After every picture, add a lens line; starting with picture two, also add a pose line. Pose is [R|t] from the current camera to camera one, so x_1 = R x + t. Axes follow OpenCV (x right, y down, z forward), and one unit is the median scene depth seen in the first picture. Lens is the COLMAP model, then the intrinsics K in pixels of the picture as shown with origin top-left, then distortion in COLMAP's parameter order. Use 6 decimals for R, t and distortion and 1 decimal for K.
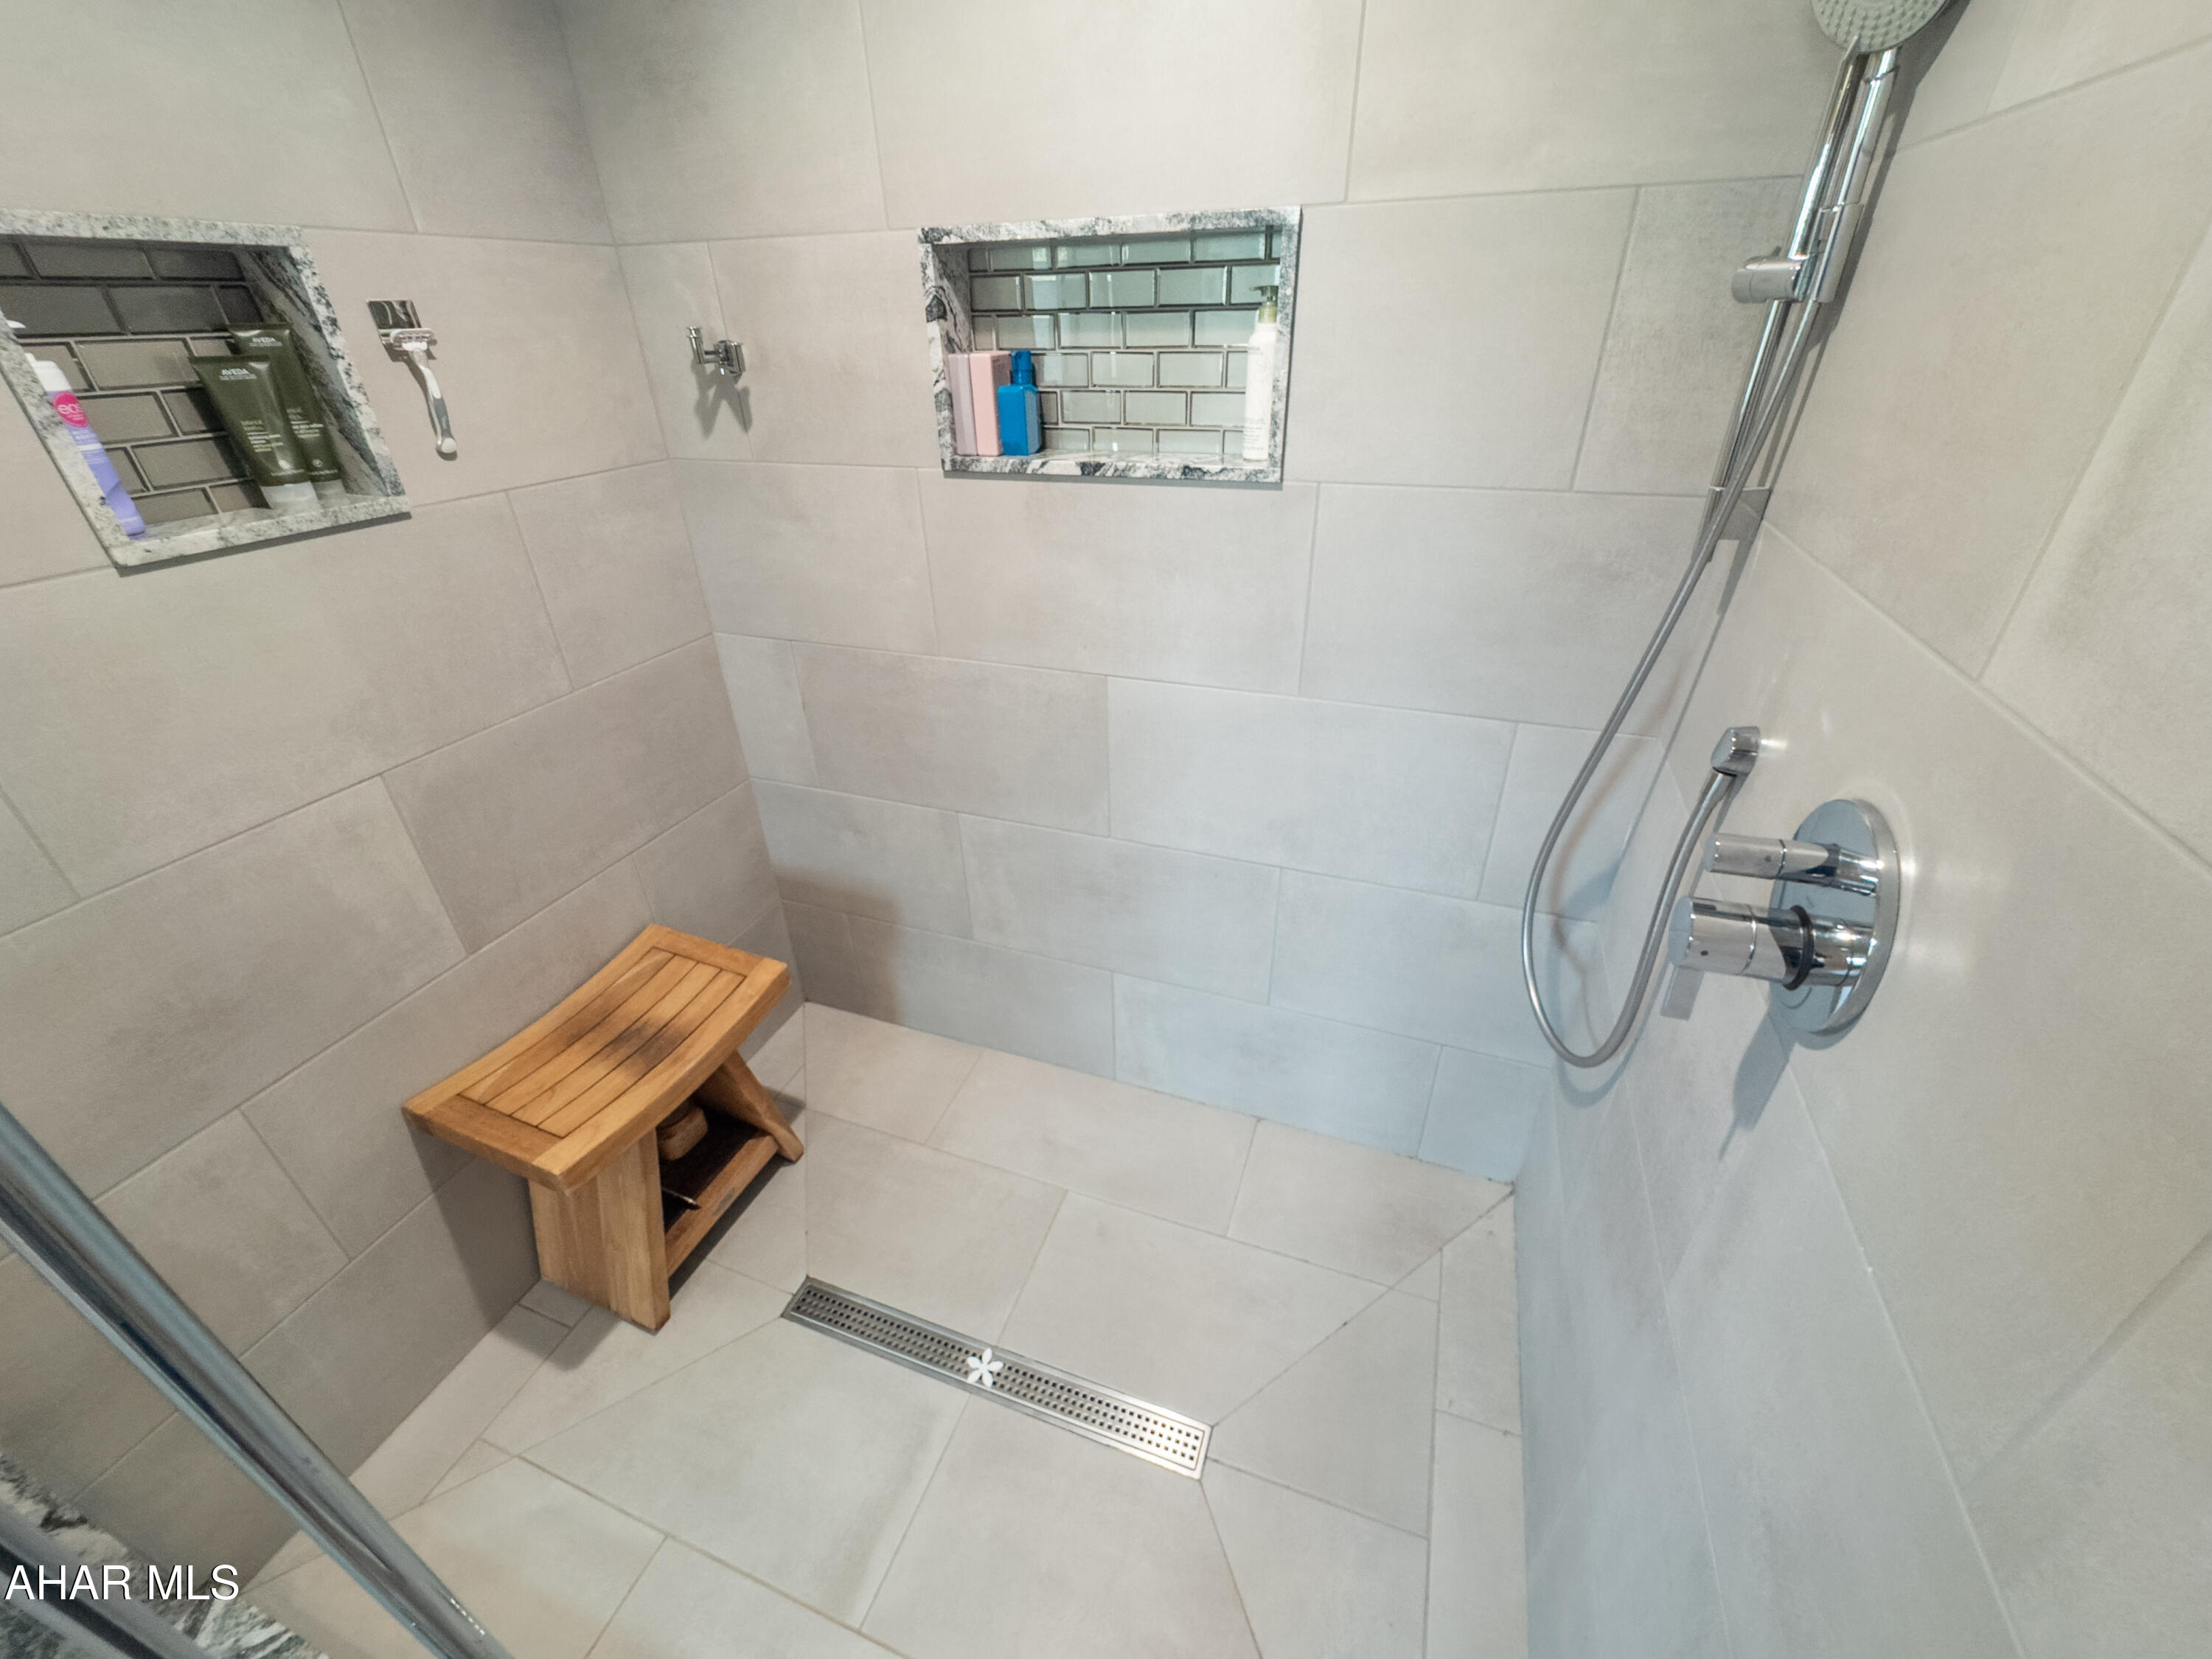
lens RADIAL K [[884.8, 0, 1106.0], [0, 884.8, 829.5], [0, 0, 1]] dist [-0.003833, 0.000159]
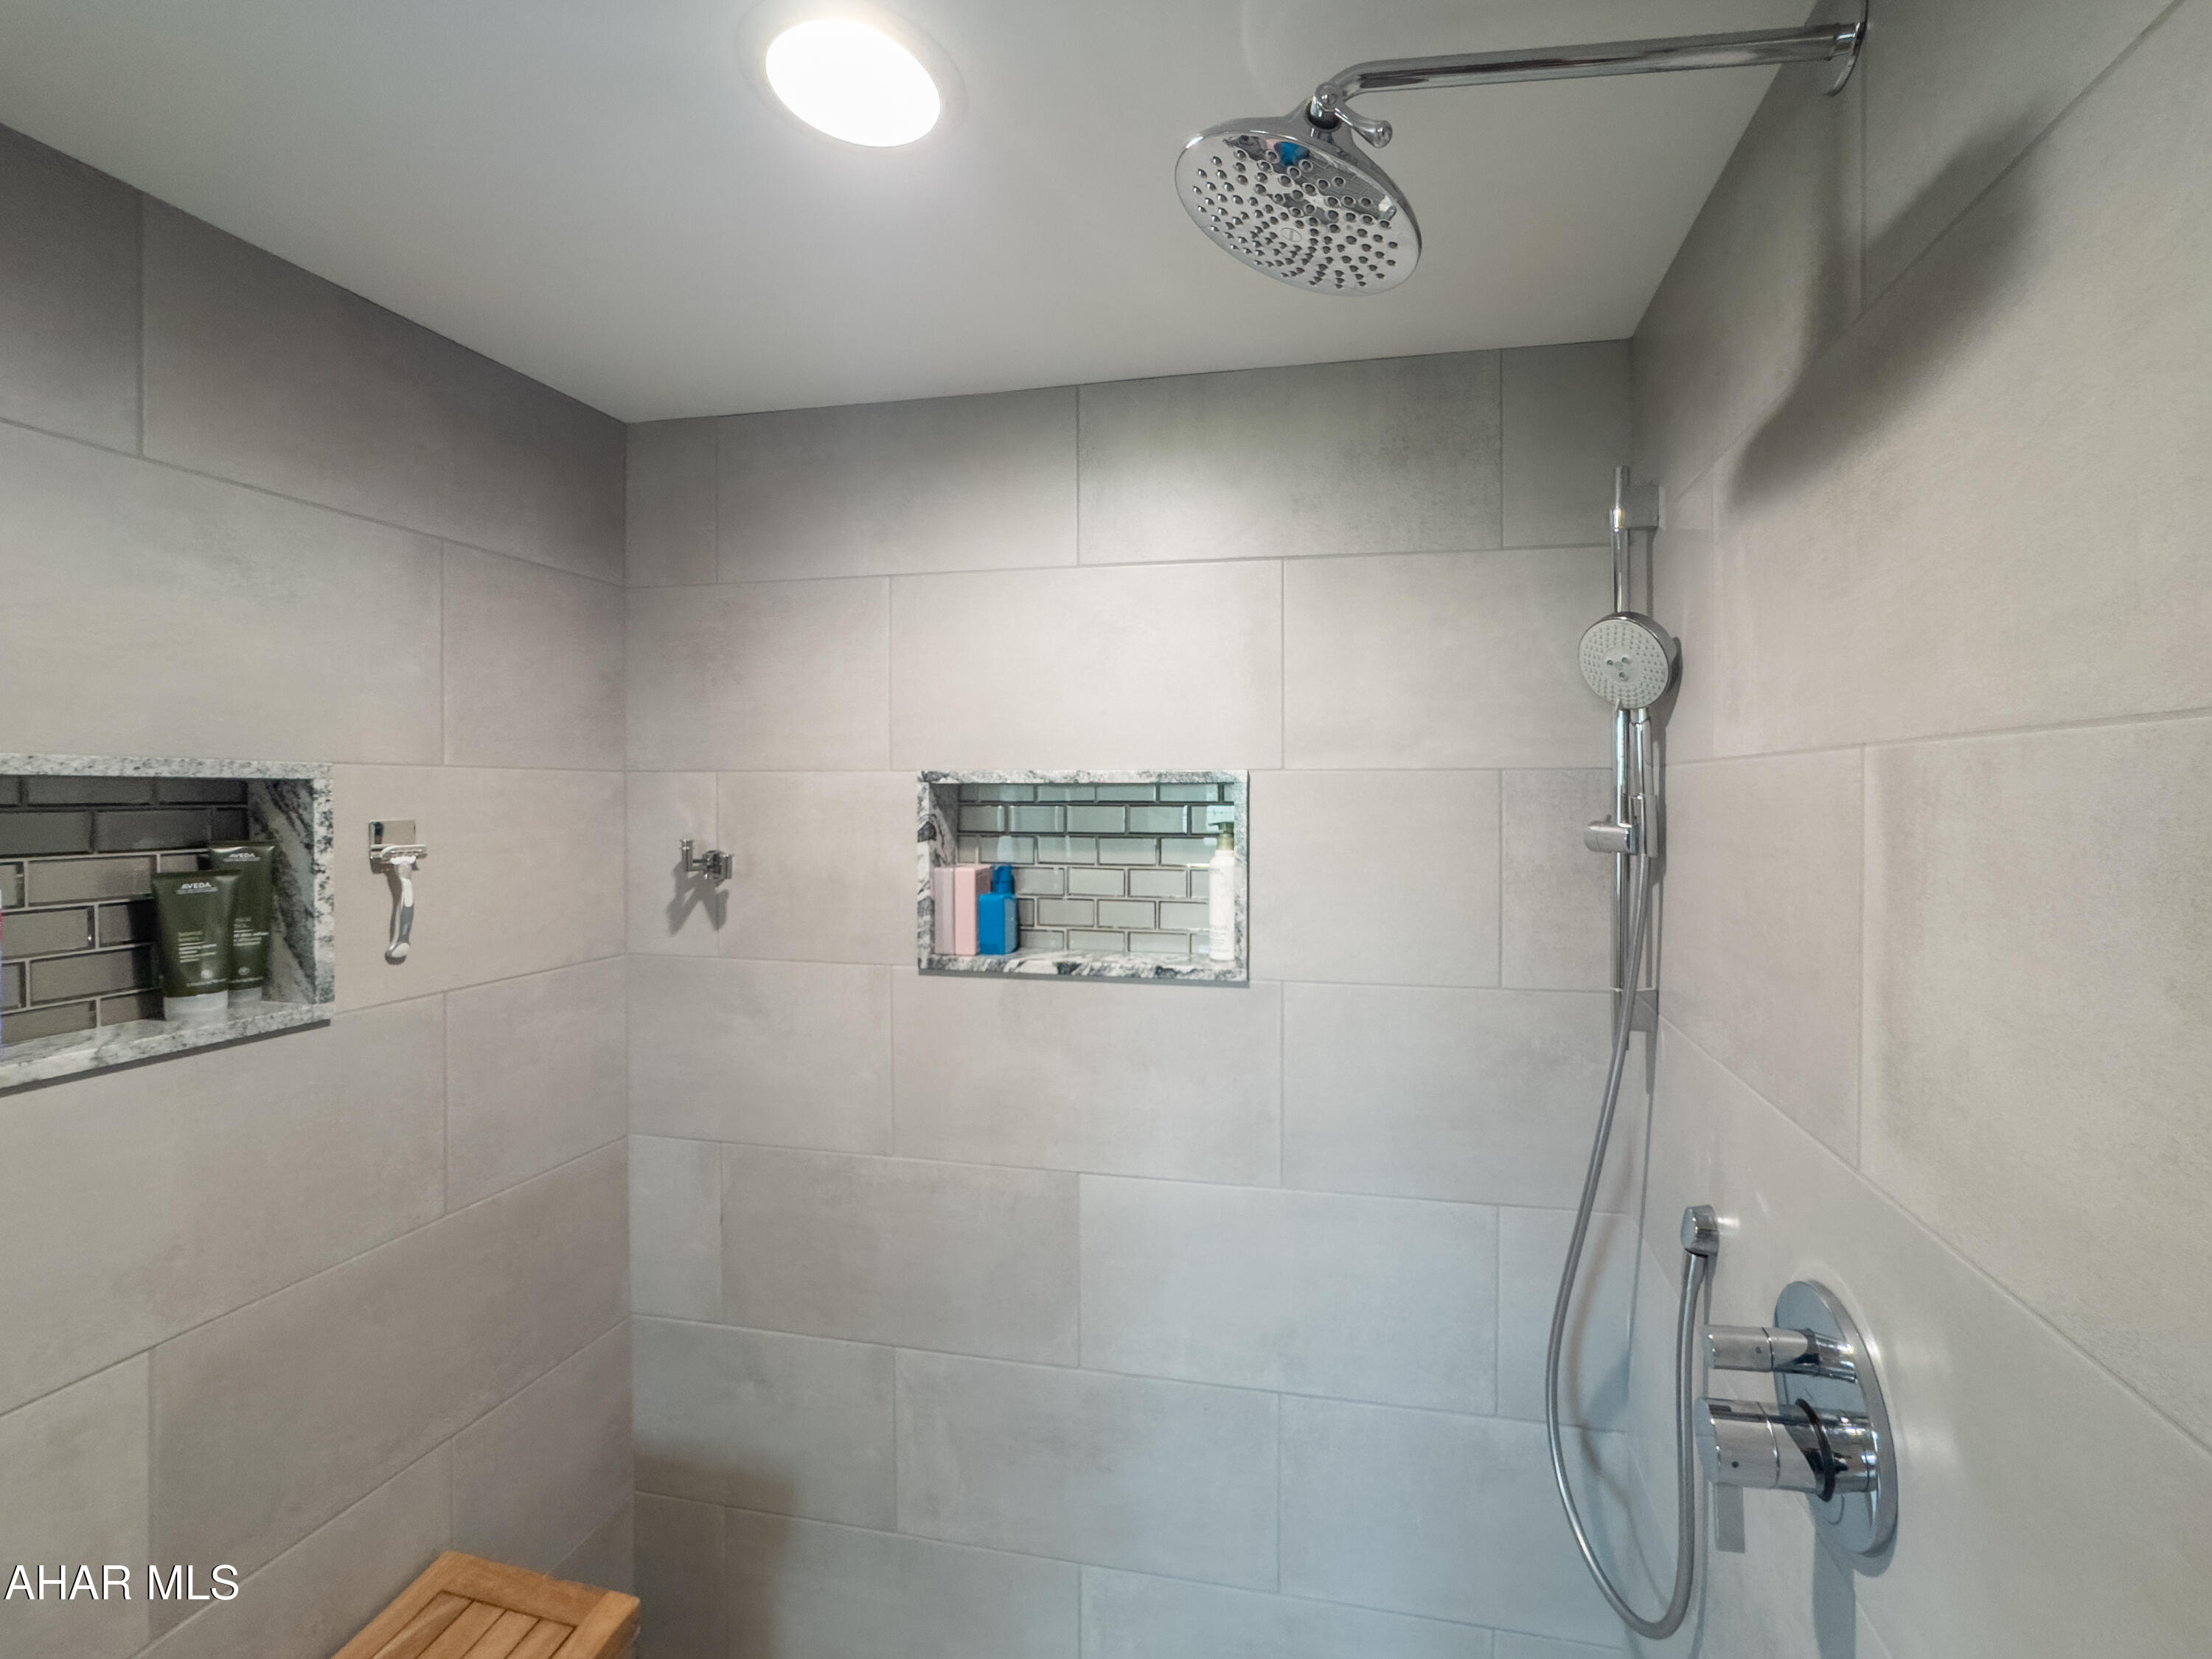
lens RADIAL K [[972.5, 0, 1194.6], [0, 972.5, 777.6], [0, 0, 1]] dist [-0.037099, 0.014302]
pose [[0.985646, 0.020244, 0.167605, -0.069473], [0.066339, 0.866479, -0.494787, -0.025687], [-0.155242, 0.498803, 0.852699, -0.124916]]
